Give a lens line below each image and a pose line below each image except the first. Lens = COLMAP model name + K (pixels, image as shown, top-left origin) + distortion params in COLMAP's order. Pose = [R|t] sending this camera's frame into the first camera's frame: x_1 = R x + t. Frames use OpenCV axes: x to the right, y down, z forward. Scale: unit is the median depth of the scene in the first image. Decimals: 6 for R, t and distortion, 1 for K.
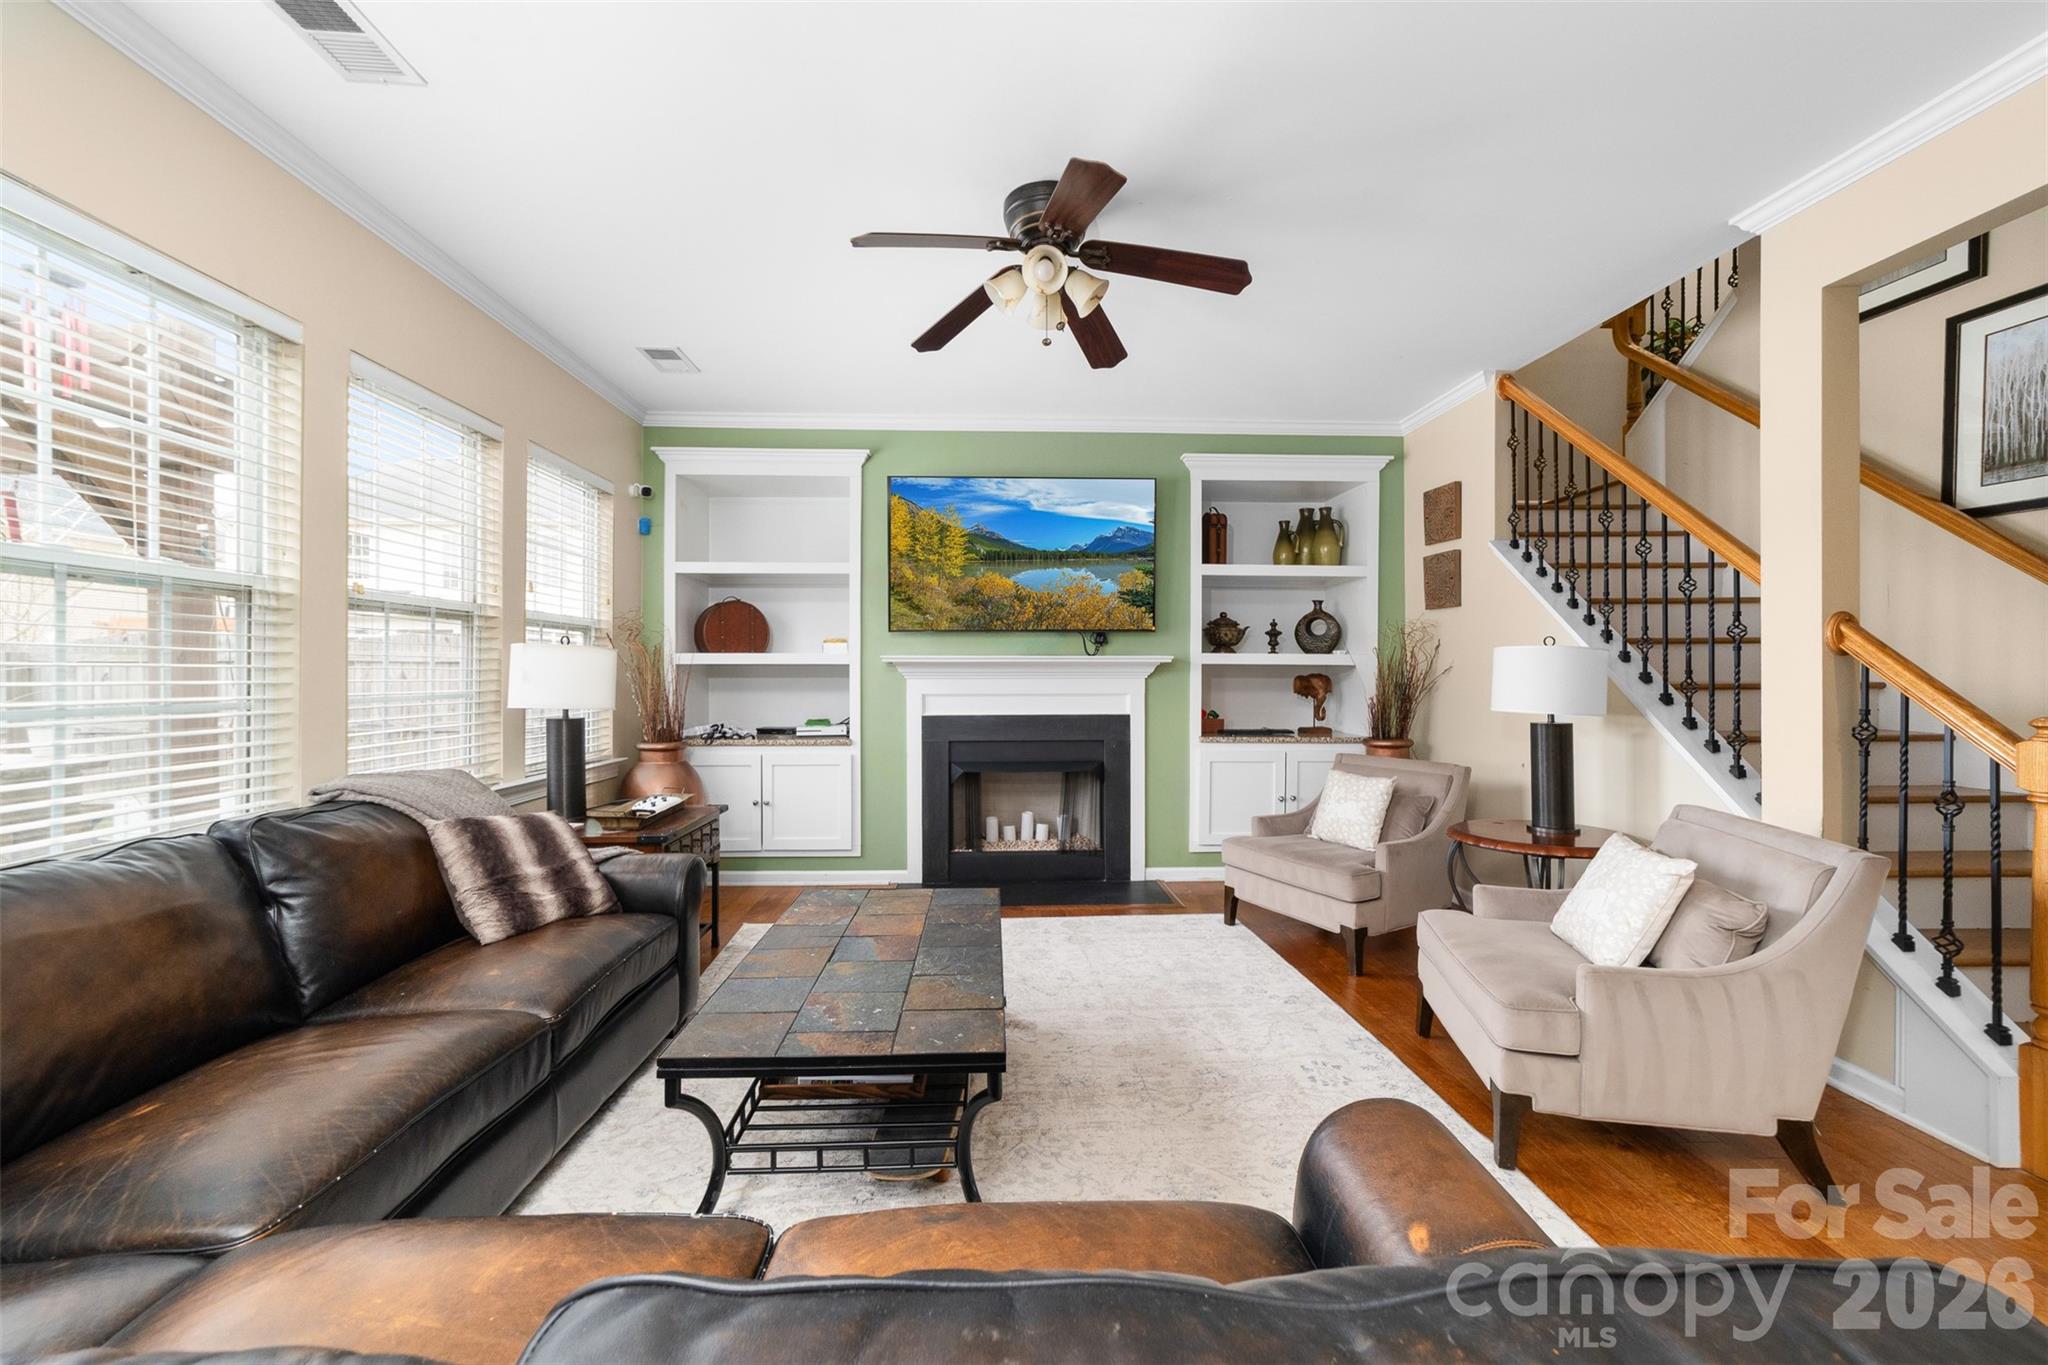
lens RADIAL K [[782.9, 0, 984.6], [0, 782.9, 675.7], [0, 0, 1]] dist [-0.012654, 0.004246]
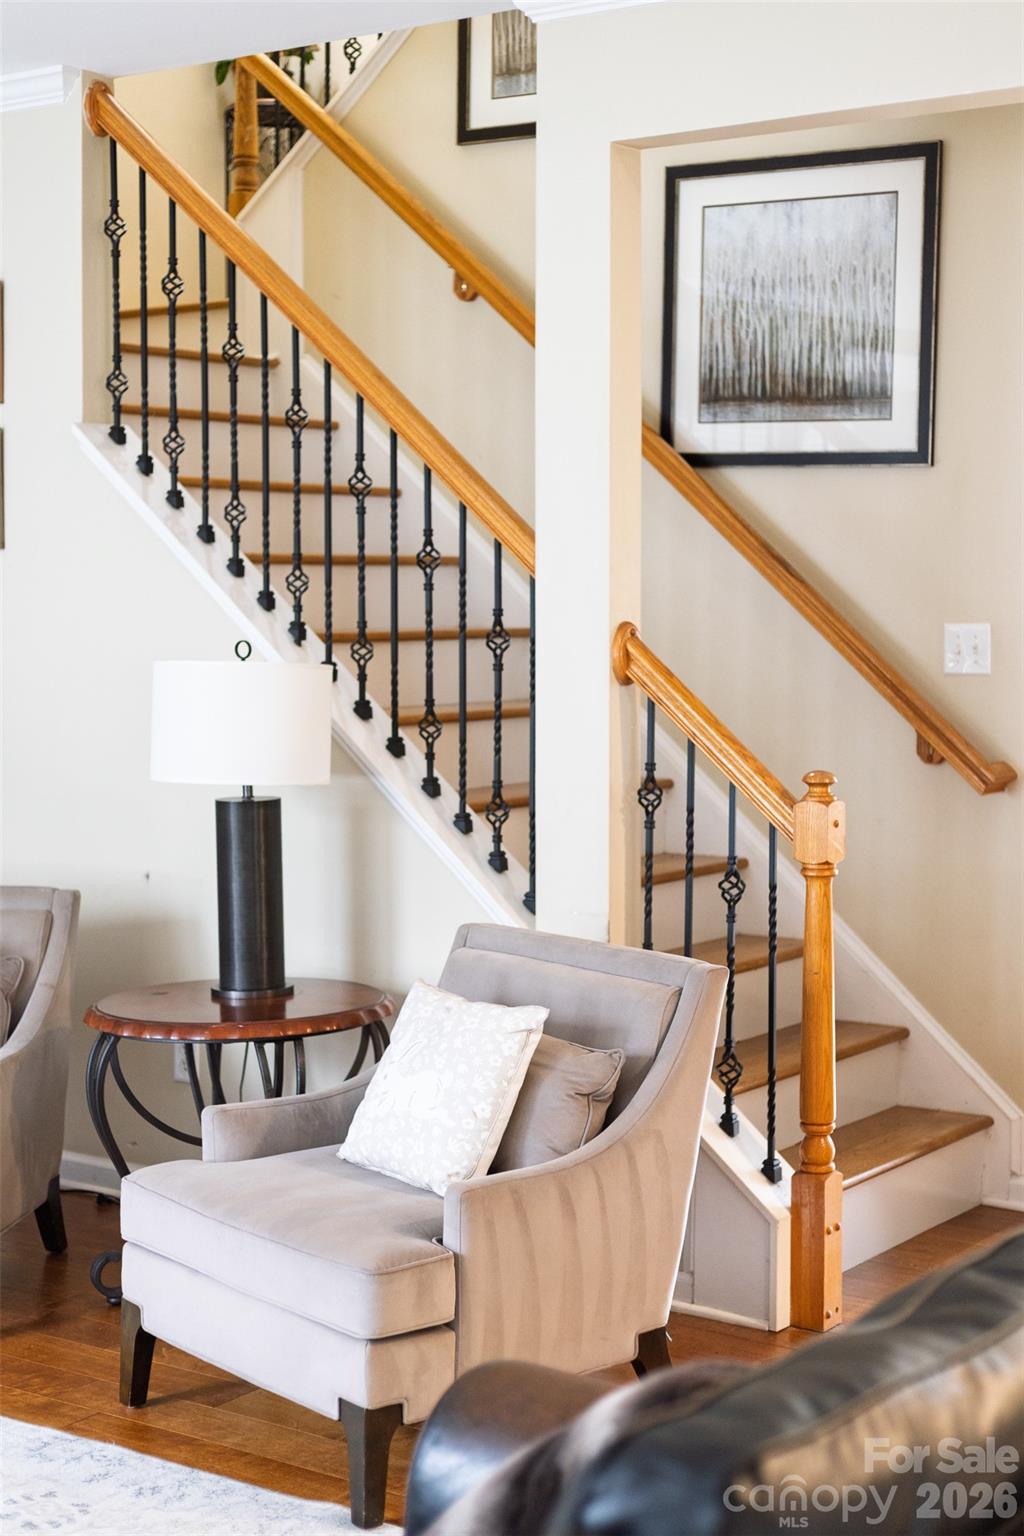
lens RADIAL K [[2270.2, 0, 512.6], [0, 2270.2, 764.8], [0, 0, 1]] dist [0.031579, 0.000000]
pose [[0.615469, -0.053841, 0.786320, -0.304128], [0.006459, 0.997975, 0.063277, -0.046137], [-0.788135, -0.033866, 0.614571, -0.093916]]
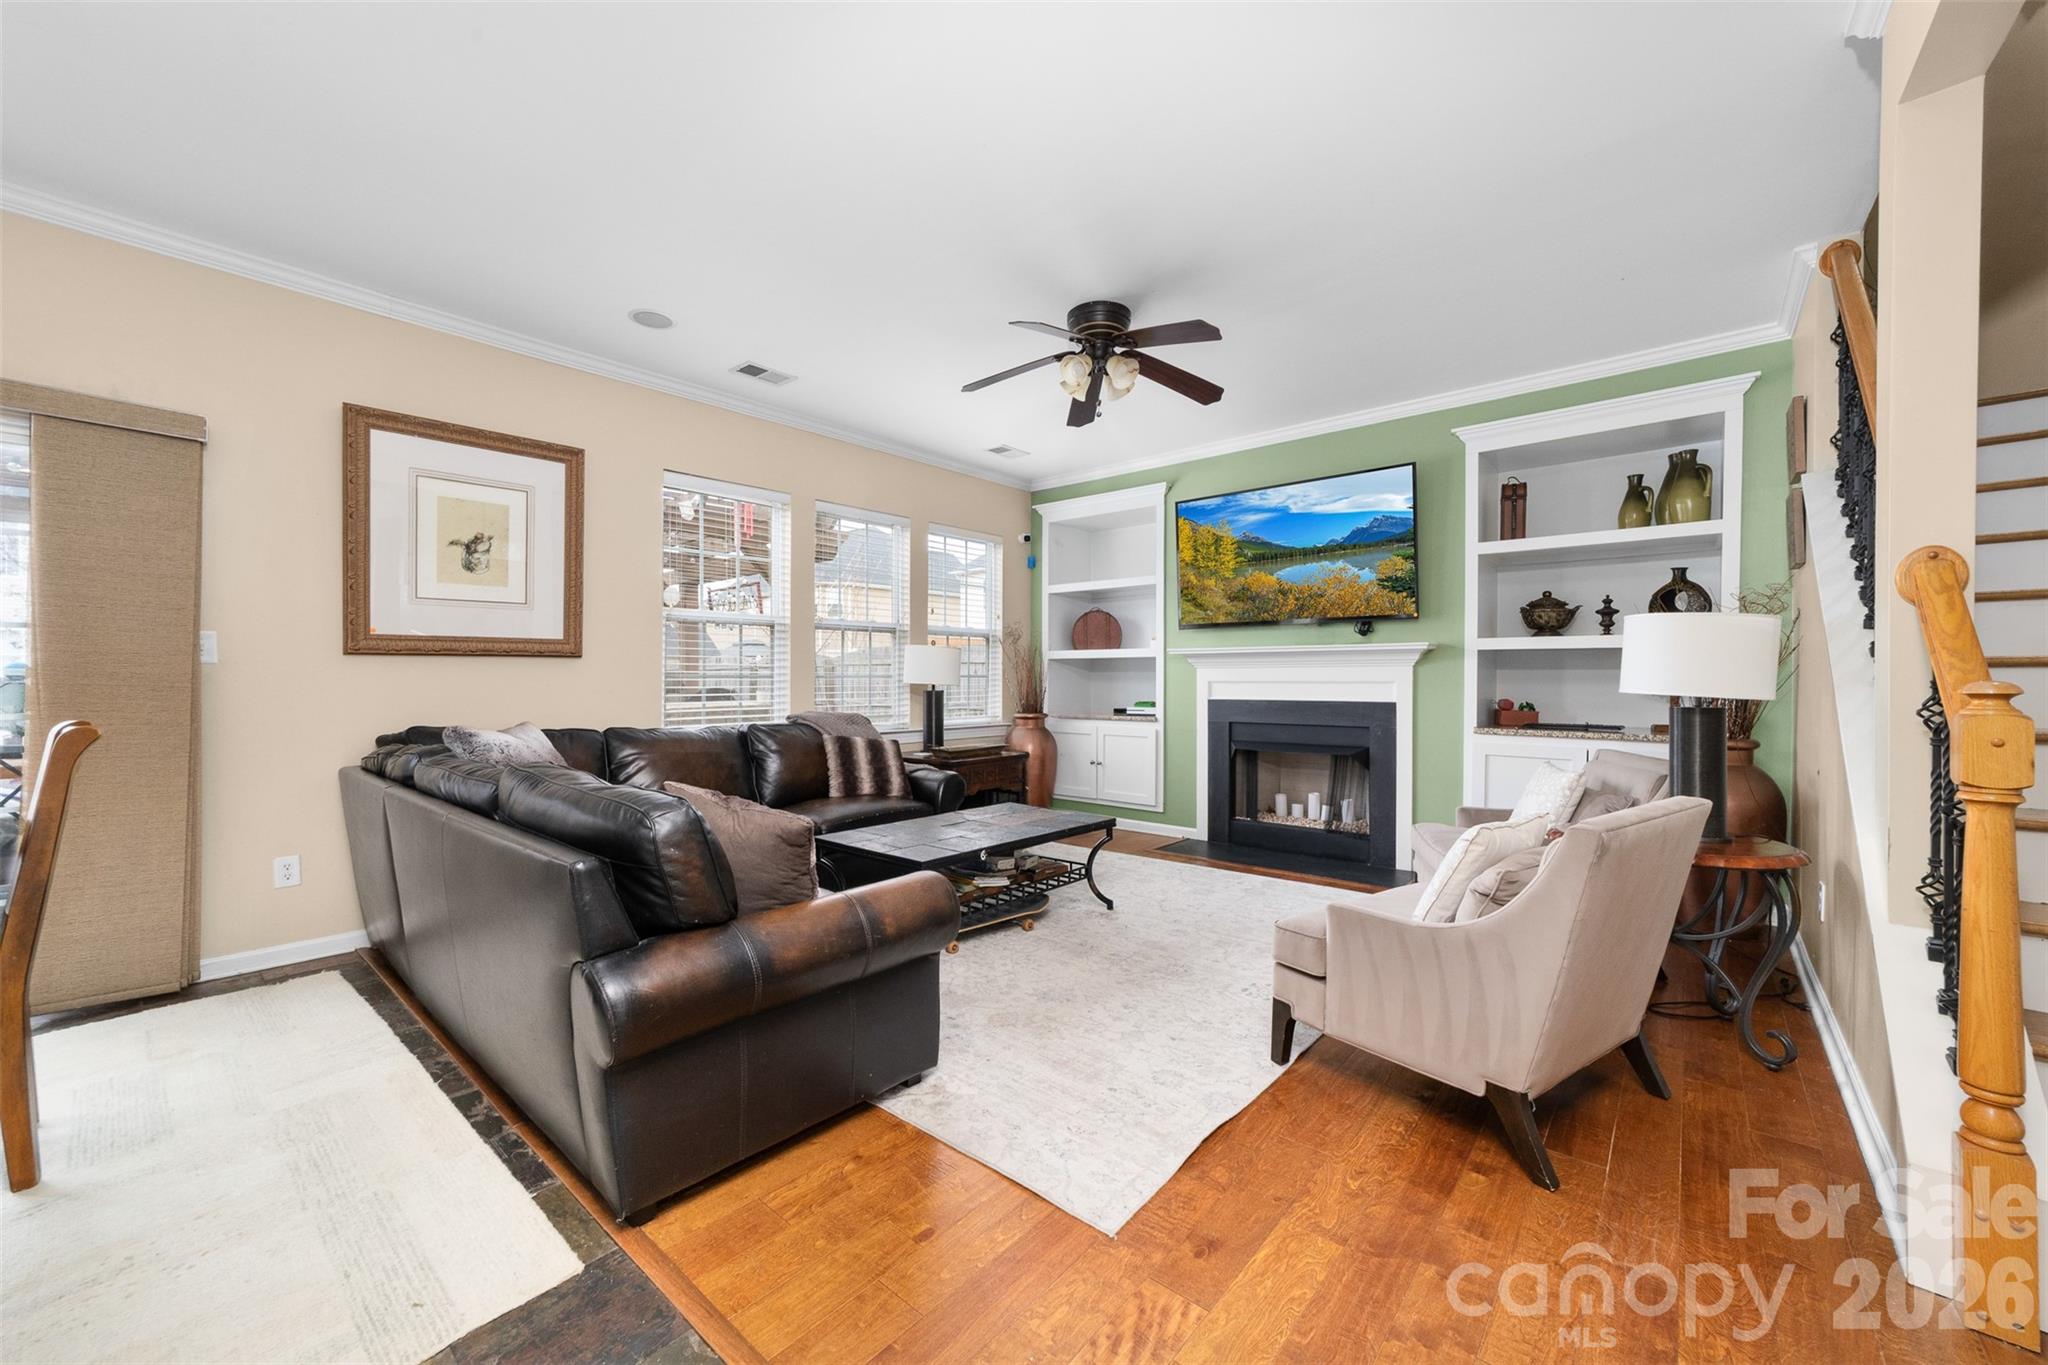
lens RADIAL K [[782.9, 0, 1005.7], [0, 782.9, 675.6], [0, 0, 1]] dist [-0.012654, 0.004246]
pose [[0.724247, -0.001965, -0.689537, 0.523610], [-0.003877, 0.999969, -0.006922, 0.025560], [0.689529, 0.007687, 0.724217, -0.063606]]
